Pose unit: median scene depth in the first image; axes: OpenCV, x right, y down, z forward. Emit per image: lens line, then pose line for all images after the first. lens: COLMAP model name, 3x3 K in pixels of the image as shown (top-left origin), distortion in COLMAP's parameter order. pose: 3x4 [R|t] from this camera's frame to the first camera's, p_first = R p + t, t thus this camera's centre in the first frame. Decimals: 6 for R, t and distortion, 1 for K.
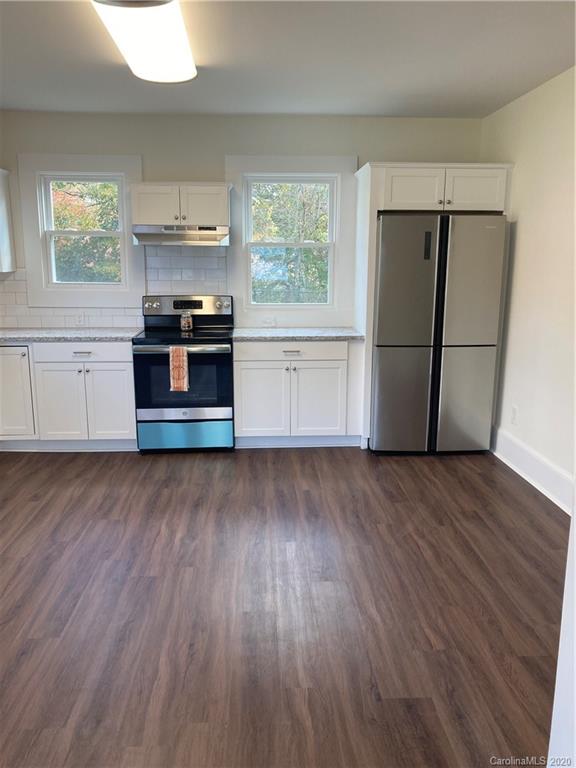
lens RADIAL K [[626.5, 0, 292.0], [0, 626.5, 382.6], [0, 0, 1]] dist [-0.001243, -0.002921]
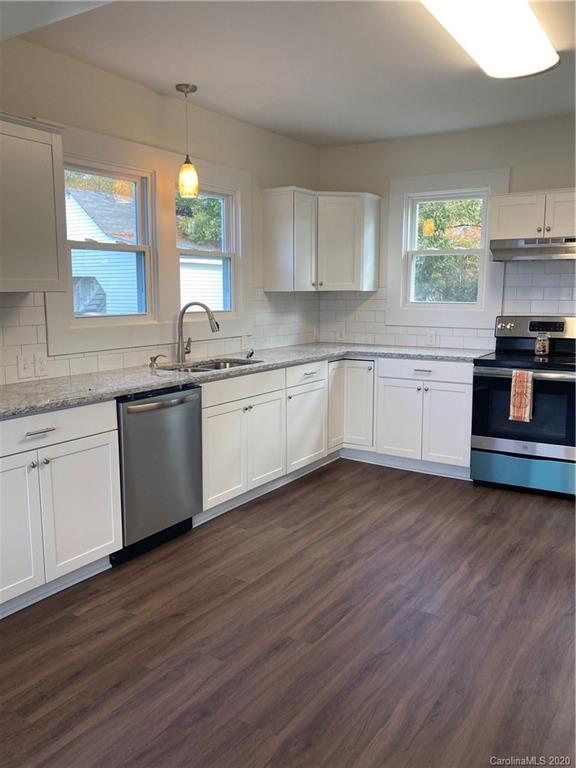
lens RADIAL K [[626.5, 0, 292.0], [0, 626.5, 382.6], [0, 0, 1]] dist [-0.001243, -0.002921]
pose [[0.800683, 0.078262, -0.593954, 0.086663], [-0.109623, 0.993831, -0.016826, 0.010013], [0.588973, 0.078584, 0.804323, 0.087830]]
